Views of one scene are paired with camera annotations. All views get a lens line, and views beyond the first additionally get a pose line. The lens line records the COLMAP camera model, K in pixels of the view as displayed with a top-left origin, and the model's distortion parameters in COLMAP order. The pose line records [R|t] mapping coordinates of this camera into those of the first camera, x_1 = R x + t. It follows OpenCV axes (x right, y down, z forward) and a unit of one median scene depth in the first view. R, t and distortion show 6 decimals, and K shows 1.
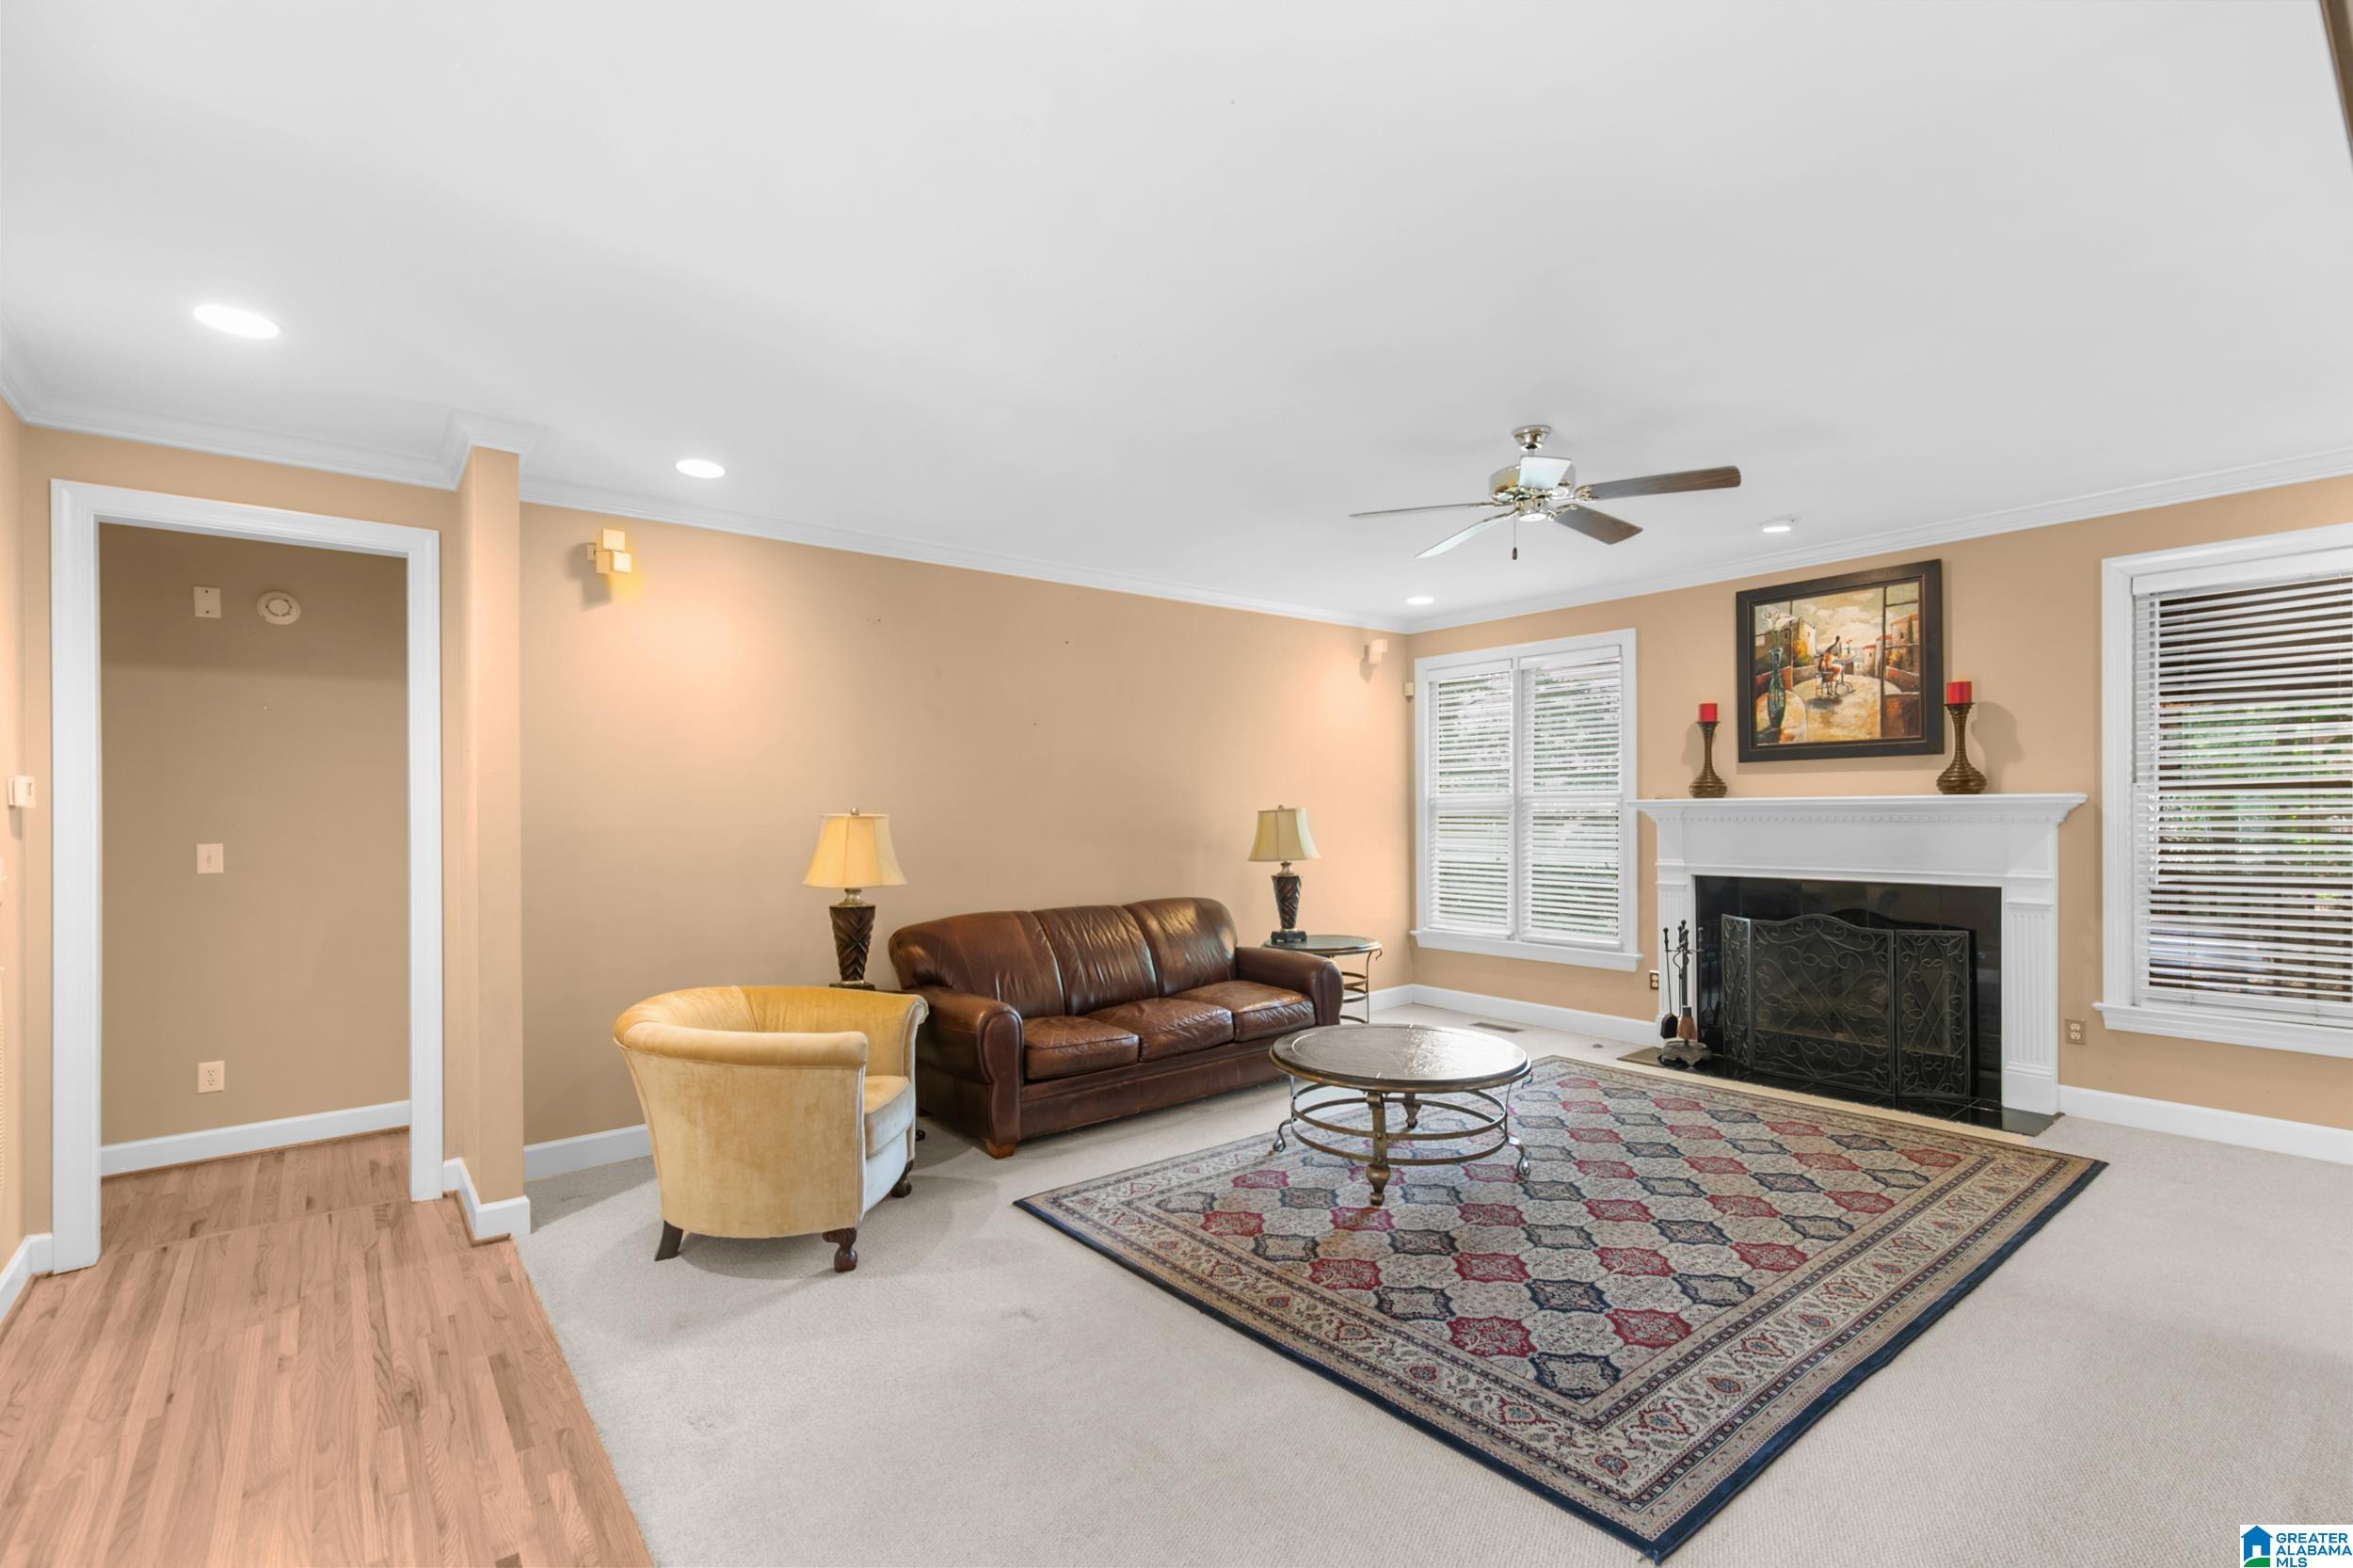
lens RADIAL K [[1065.5, 0, 1198.7], [0, 1065.5, 799.8], [0, 0, 1]] dist [0.014904, -0.004652]
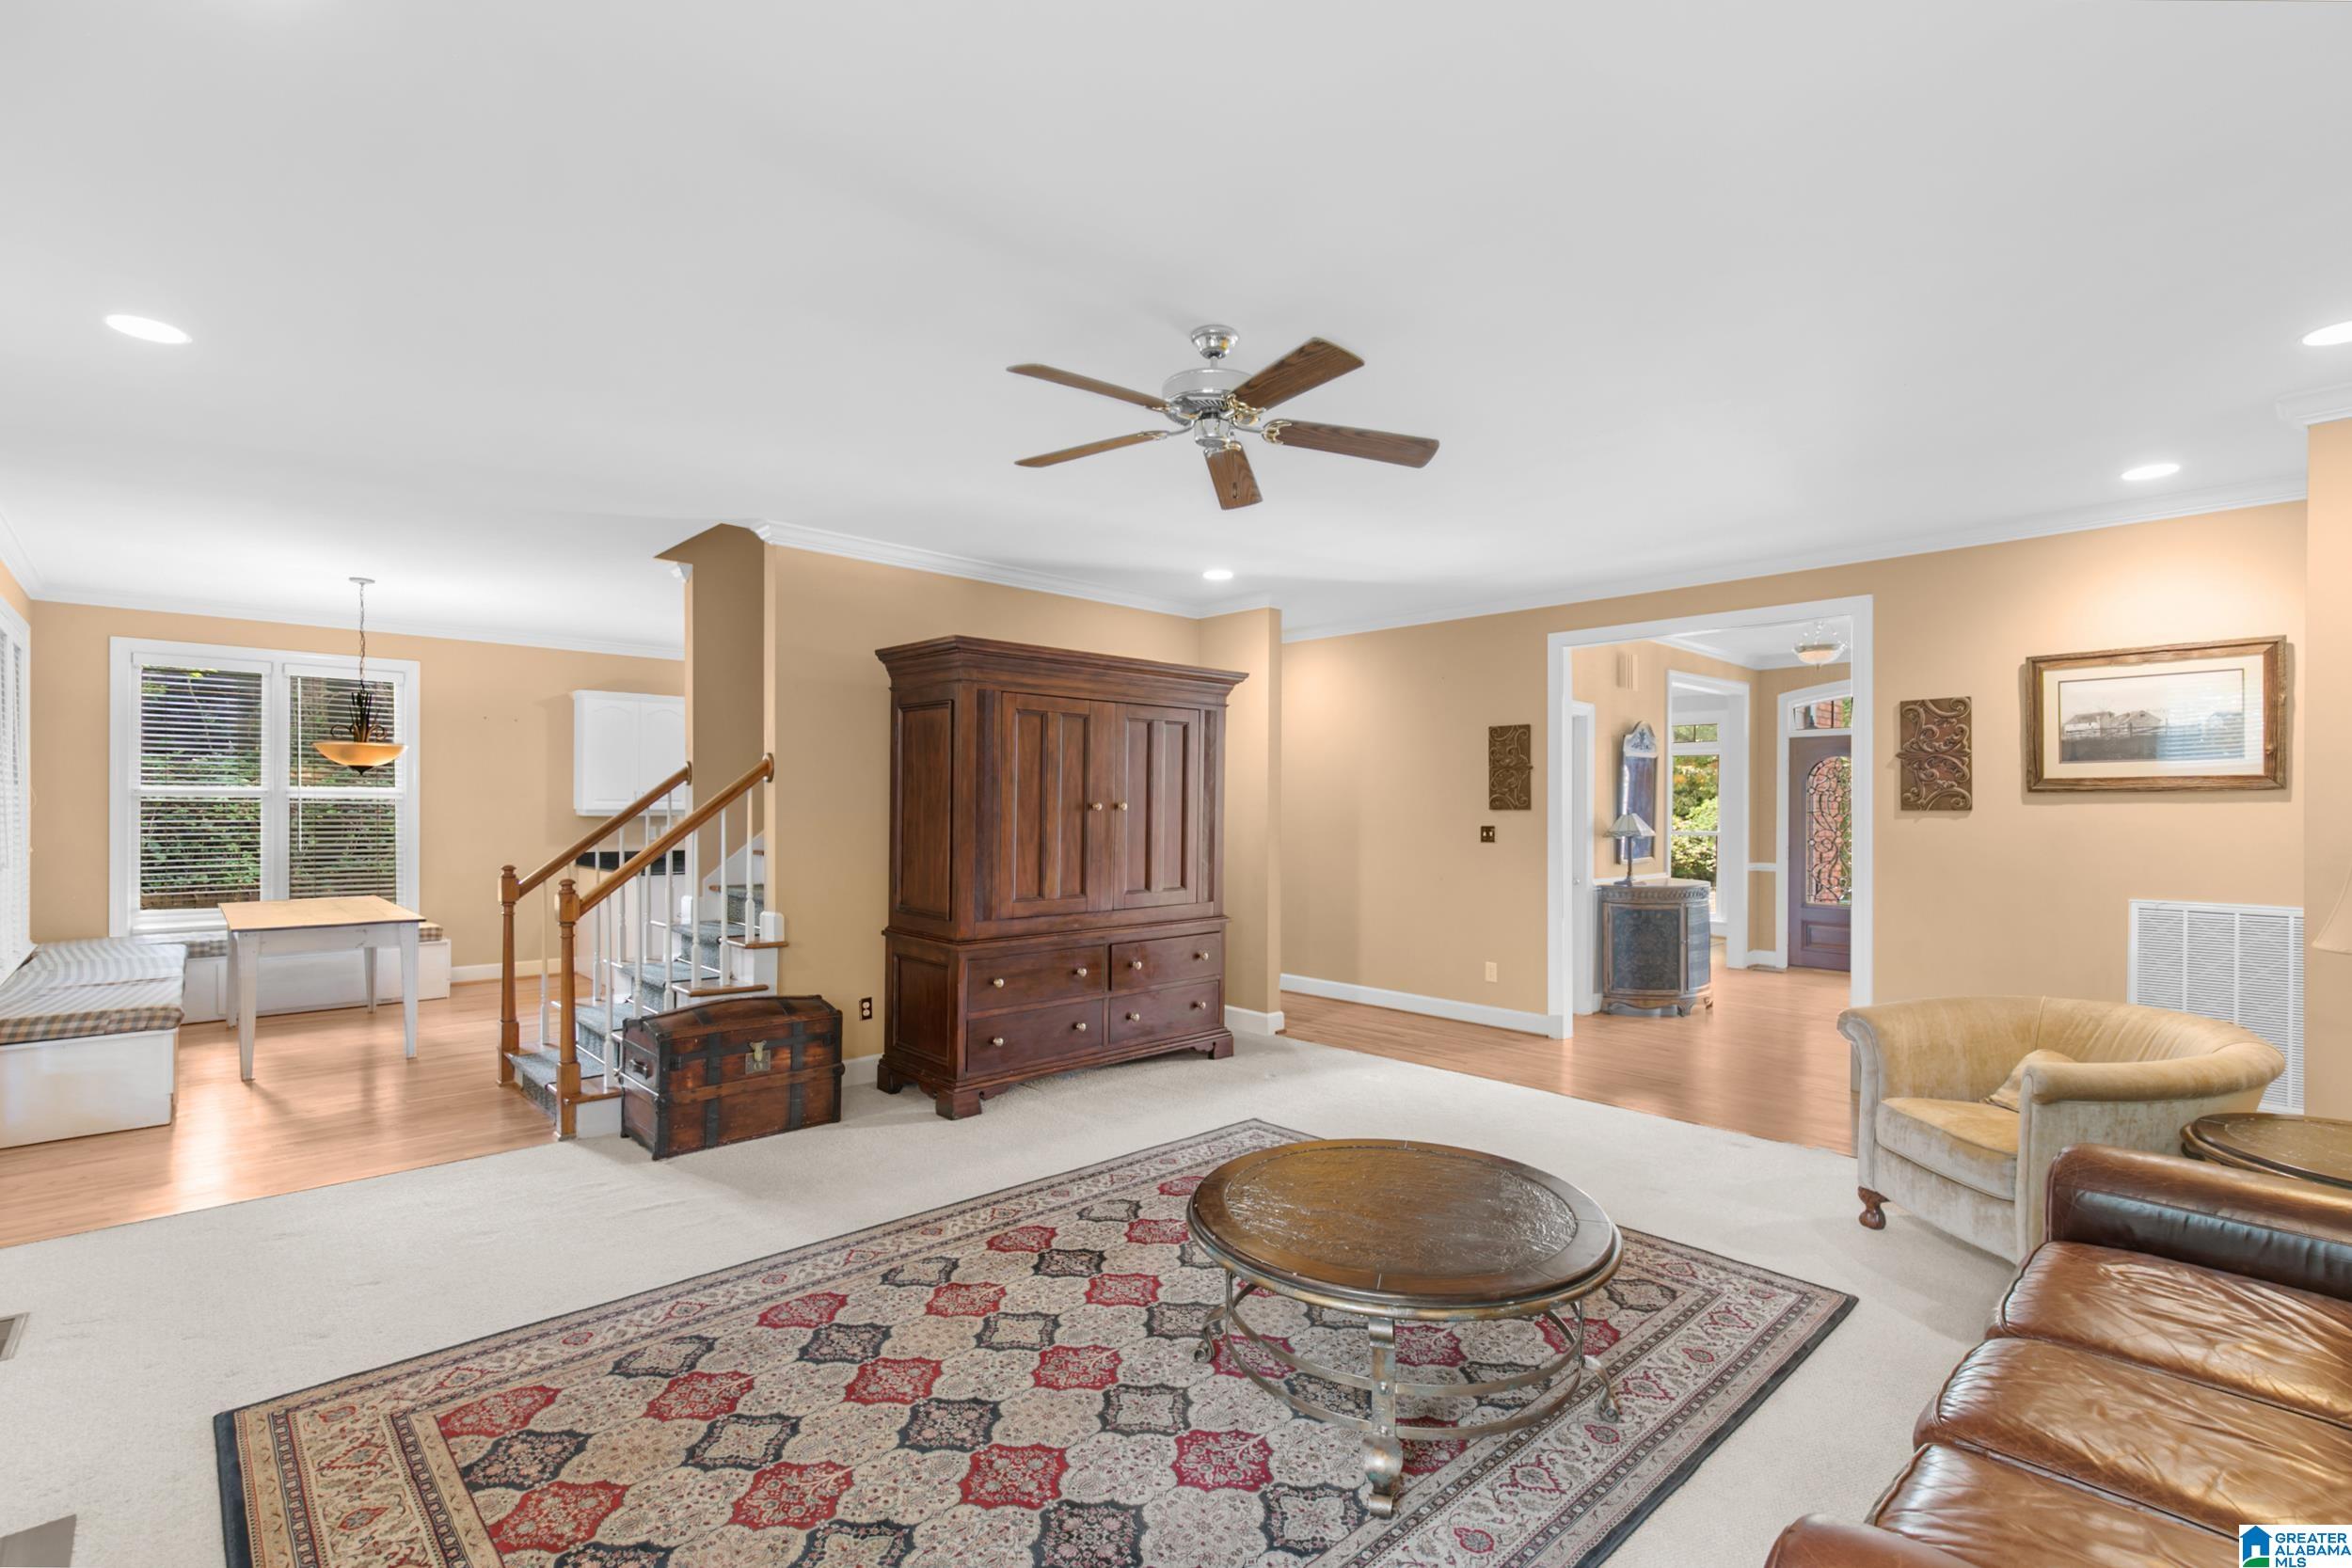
lens RADIAL K [[1064.9, 0, 1175.9], [0, 1064.9, 802.1], [0, 0, 1]] dist [0.014904, -0.004652]
pose [[-0.998657, 0.003485, -0.051686, 0.270233], [0.003957, 0.999952, -0.009018, 0.005725], [0.051653, -0.009210, -0.998623, 1.266428]]
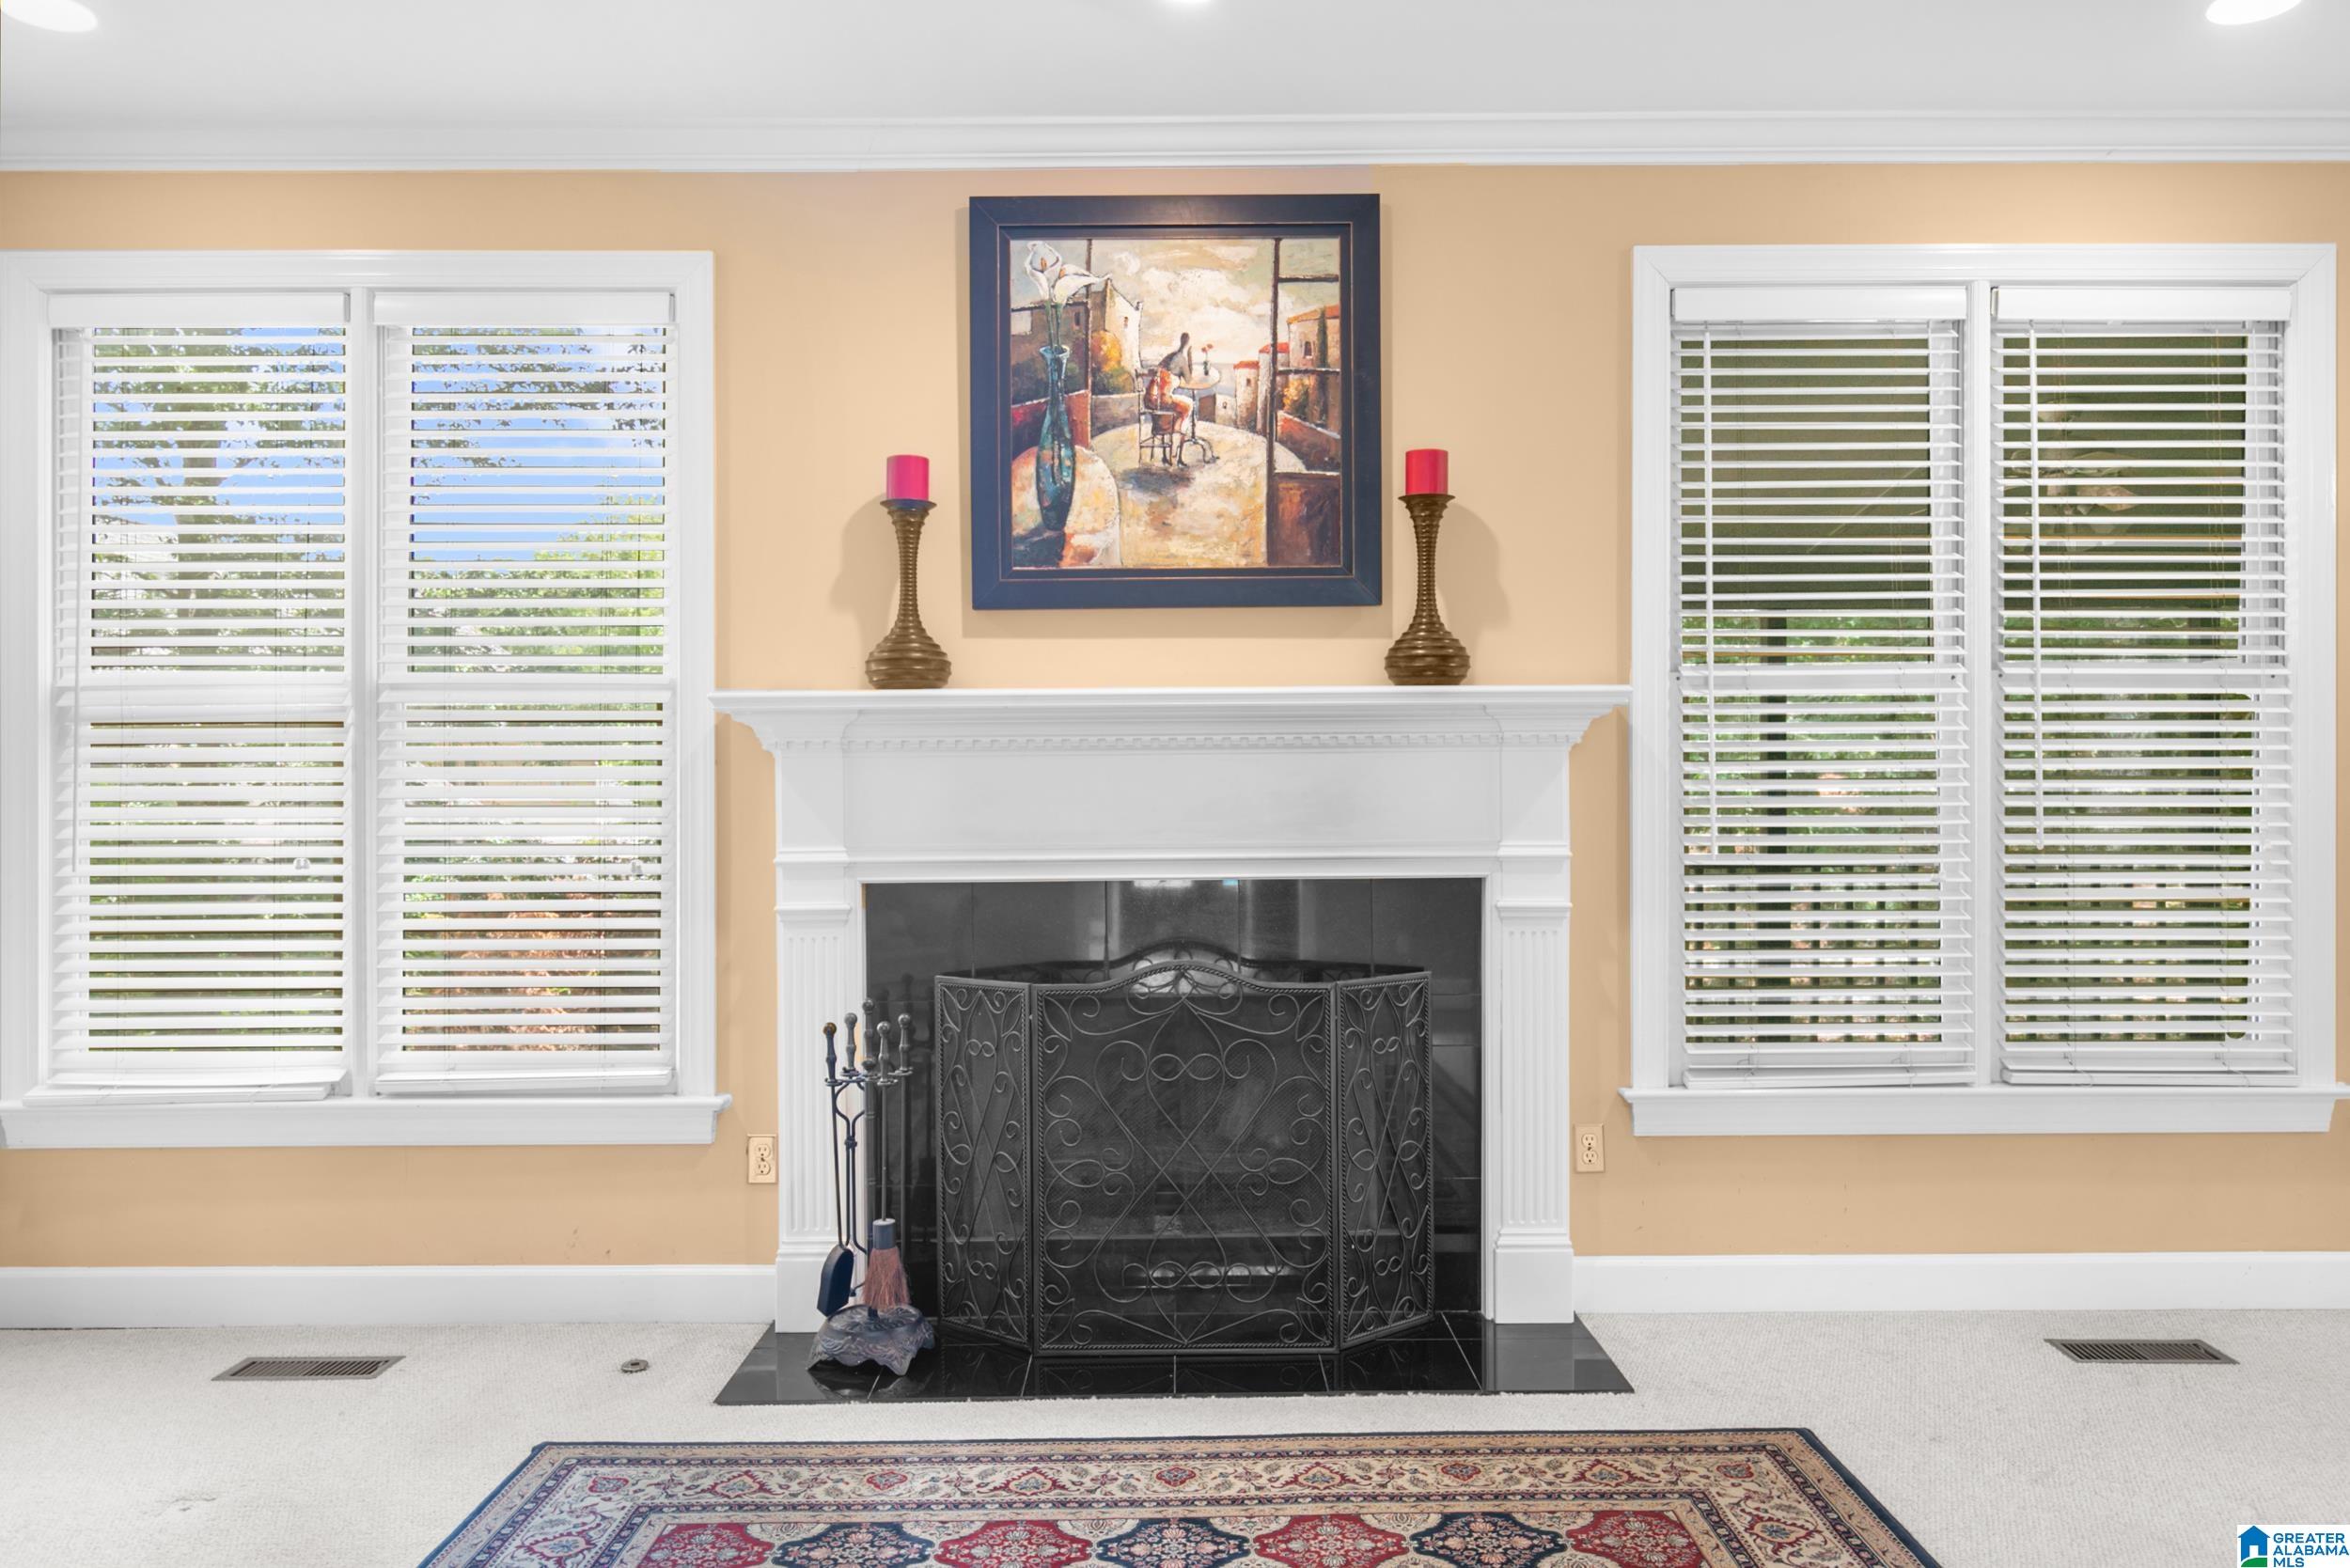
lens RADIAL K [[1644.3, 0, 1191.1], [0, 1644.3, 787.6], [0, 0, 1]] dist [0.004871, -0.004521]
pose [[0.637978, 0.004693, 0.770040, 0.072689], [-0.005131, 0.999985, -0.001844, 0.039439], [-0.770038, -0.002775, 0.637992, 0.577503]]
